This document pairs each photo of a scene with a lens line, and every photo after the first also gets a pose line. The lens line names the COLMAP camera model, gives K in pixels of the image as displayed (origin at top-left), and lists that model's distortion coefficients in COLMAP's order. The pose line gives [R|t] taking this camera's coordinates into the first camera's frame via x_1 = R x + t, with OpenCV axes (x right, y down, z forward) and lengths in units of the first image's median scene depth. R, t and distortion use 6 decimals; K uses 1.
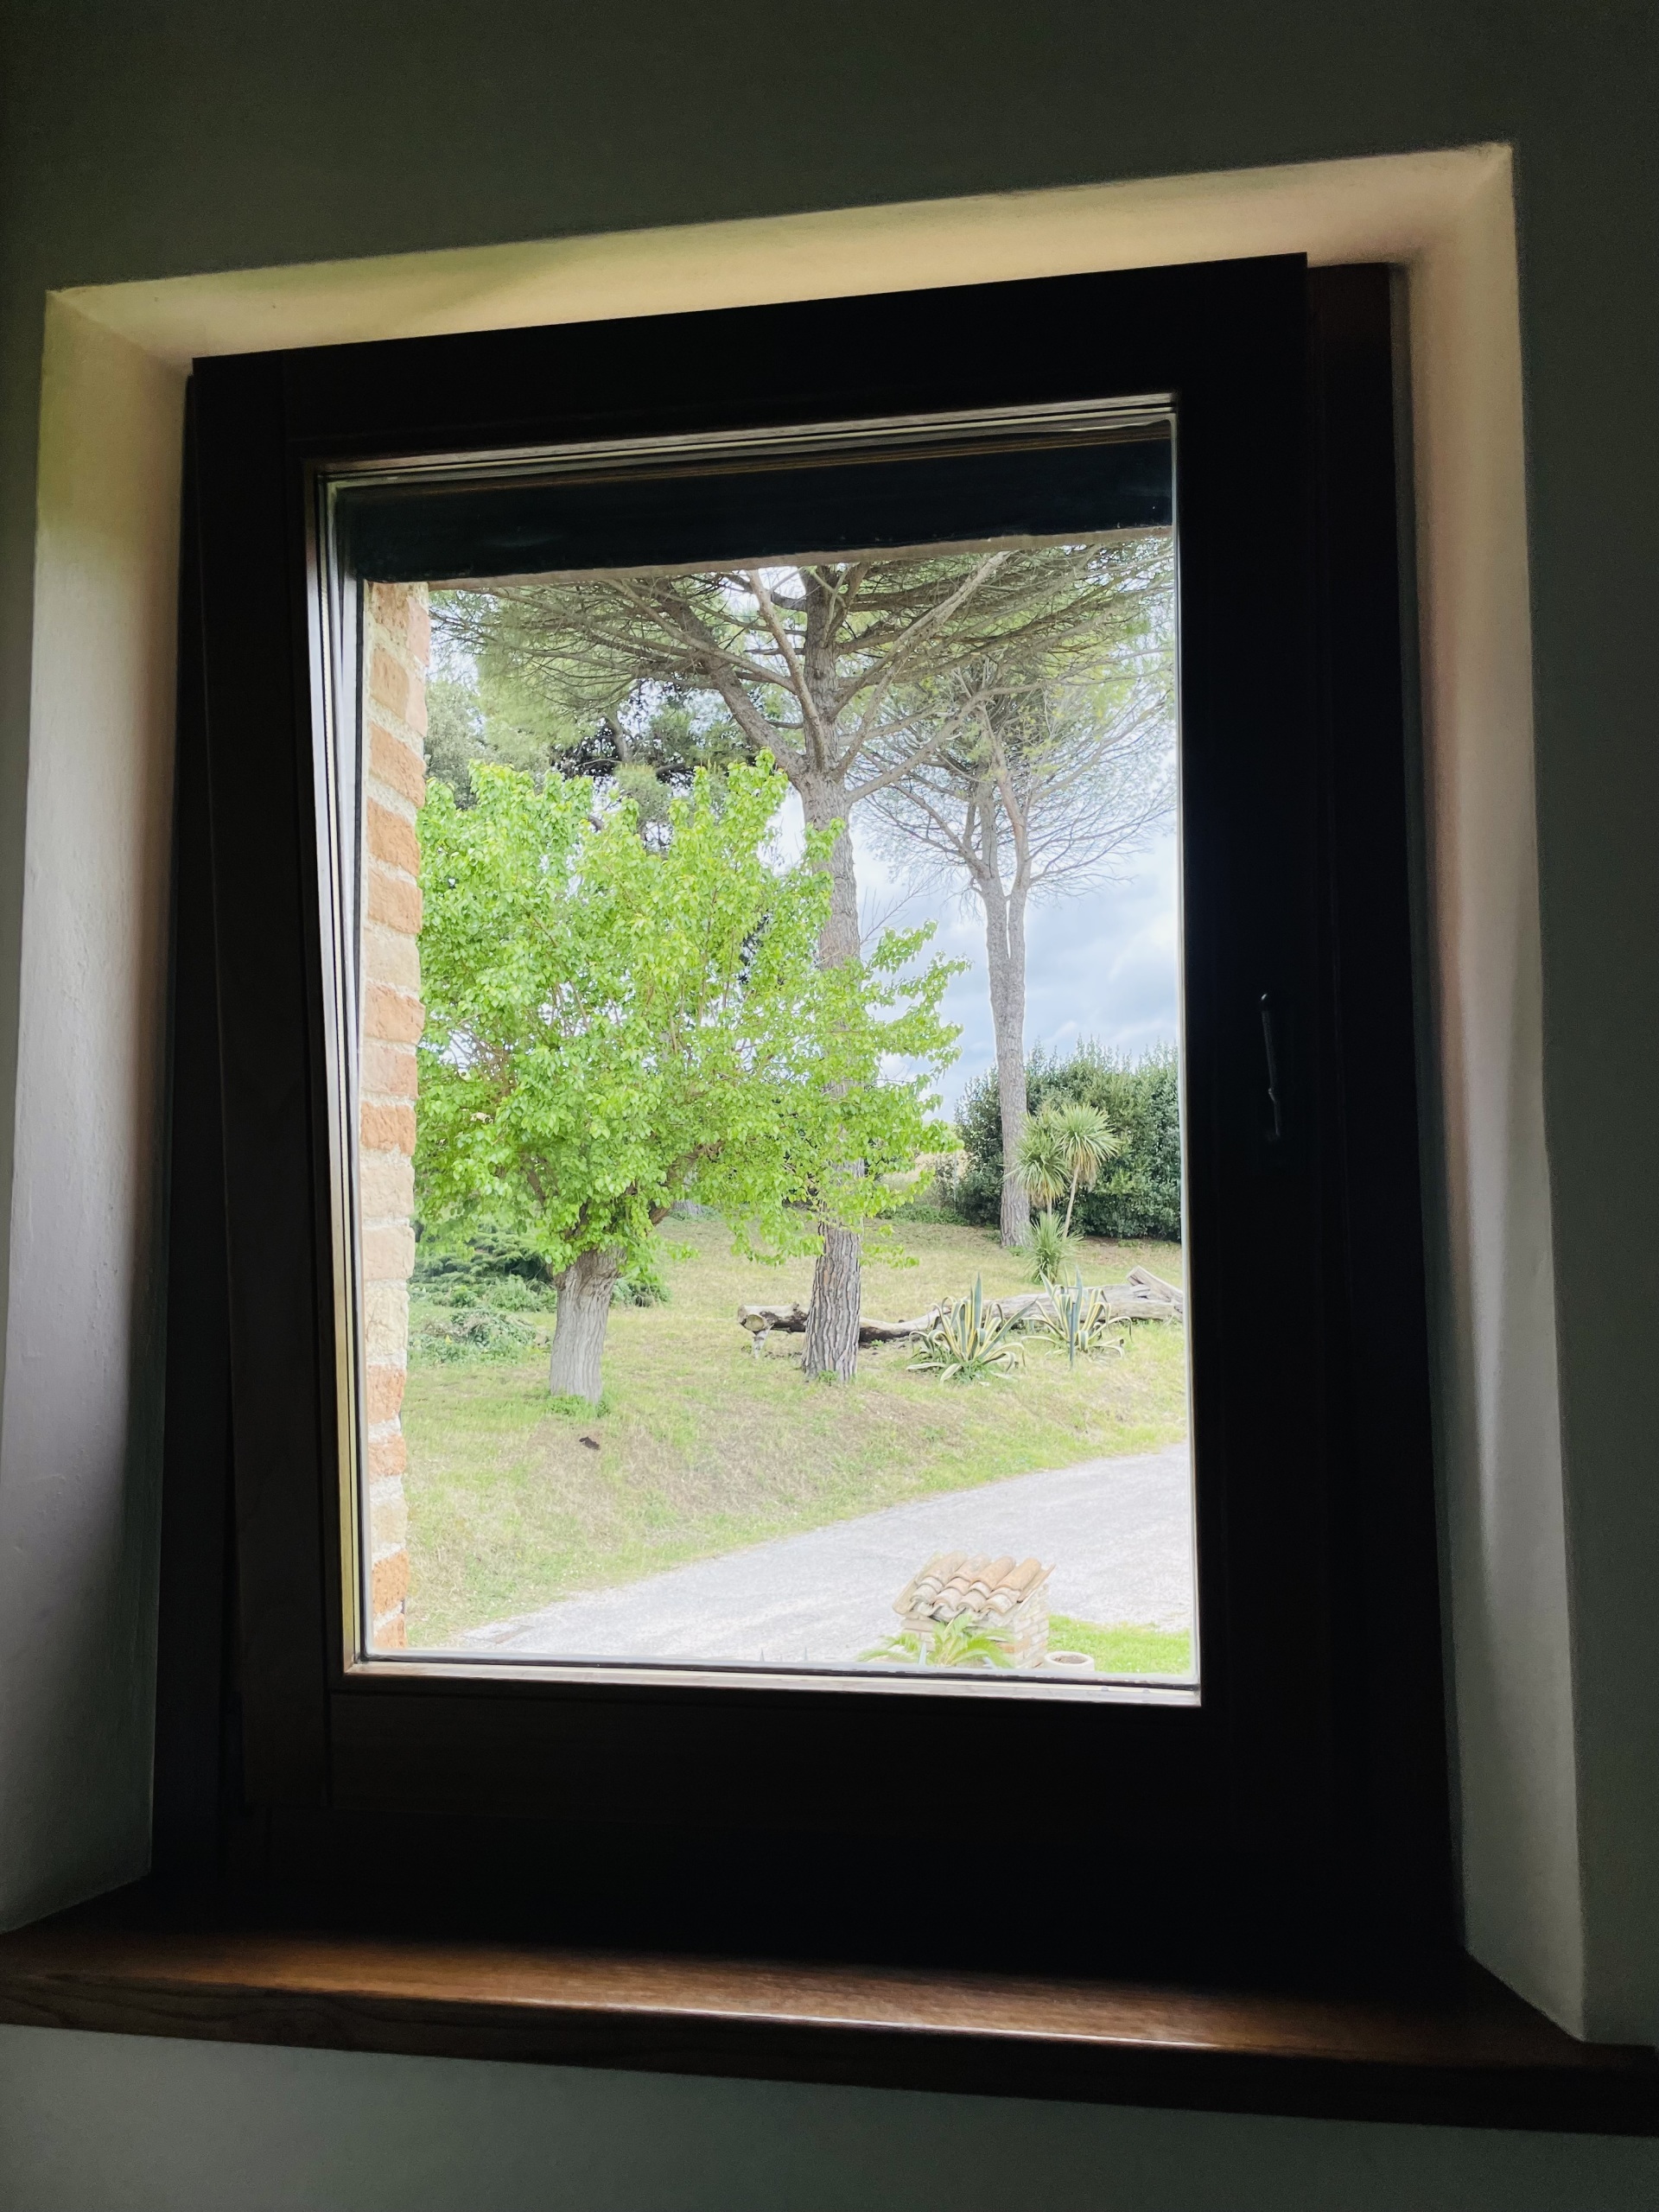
lens RADIAL K [[1683.5, 0, 841.5], [0, 1683.5, 1103.8], [0, 0, 1]] dist [0.090213, -0.121599]
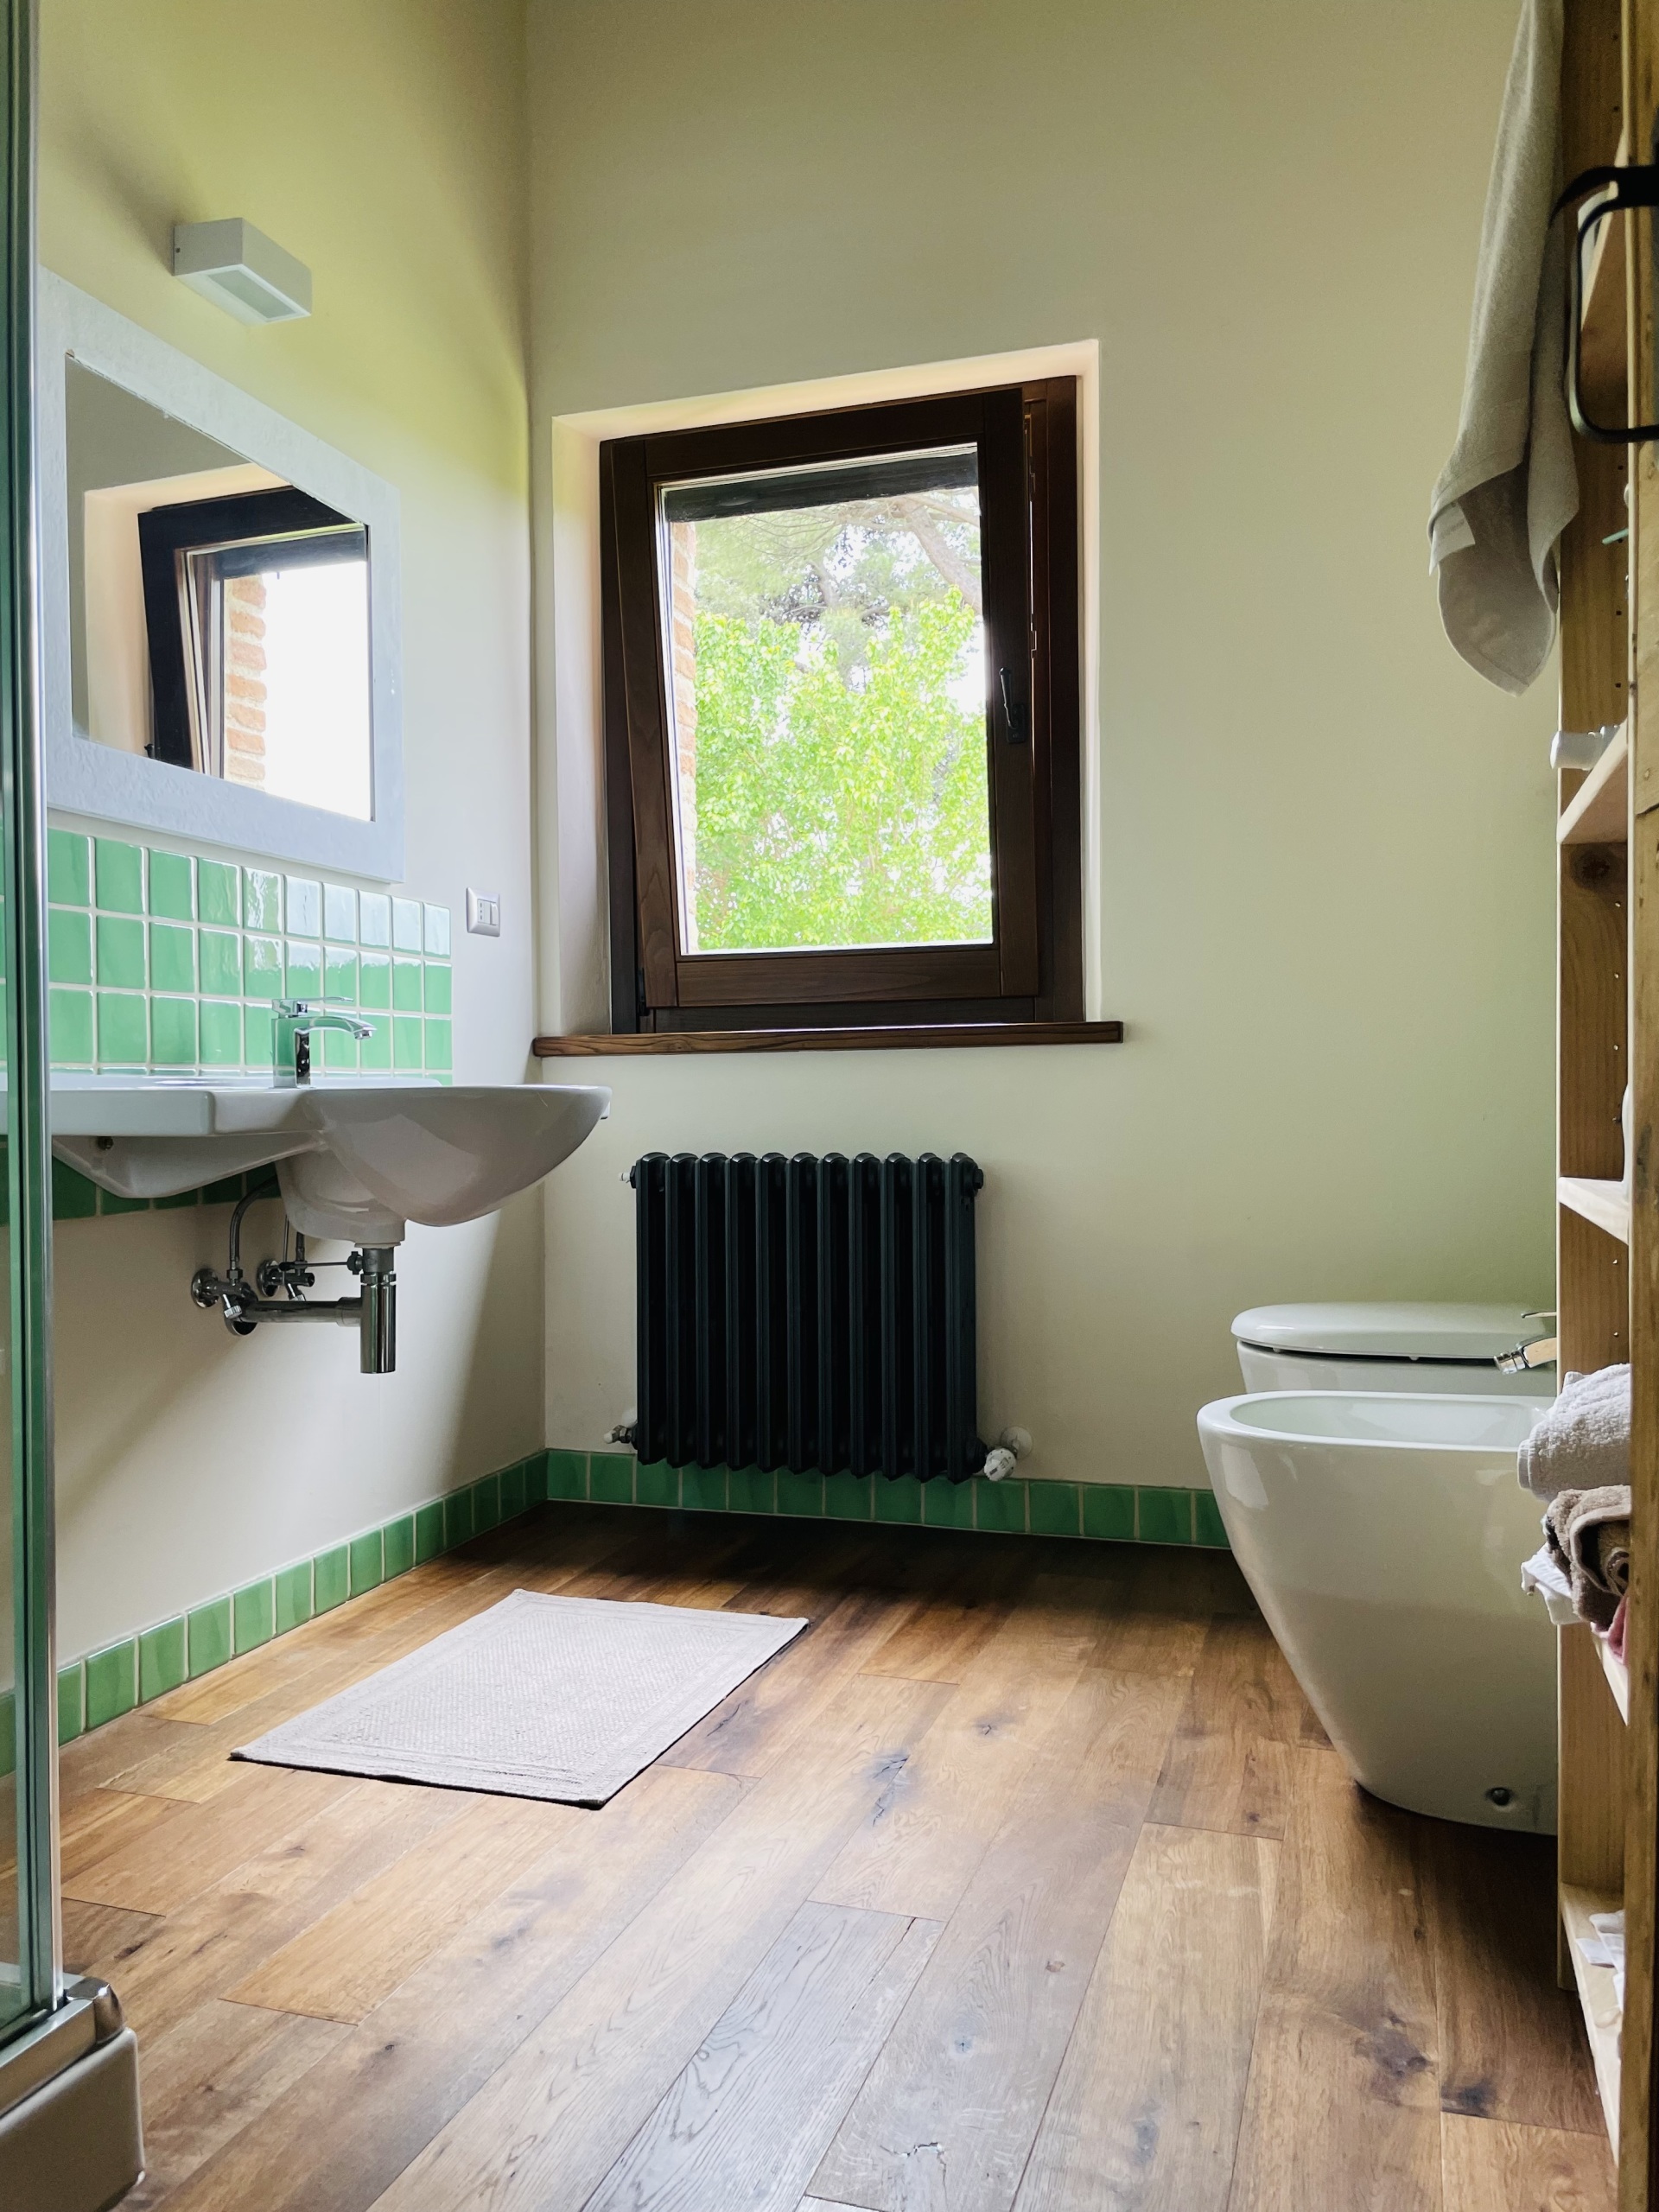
lens RADIAL K [[1683.5, 0, 841.5], [0, 1683.5, 1103.8], [0, 0, 1]] dist [0.090213, -0.121599]
pose [[0.991611, -0.008886, -0.128948, 0.022178], [0.020171, 0.996050, 0.086474, 0.026165], [0.127671, -0.088350, 0.987874, -0.120869]]
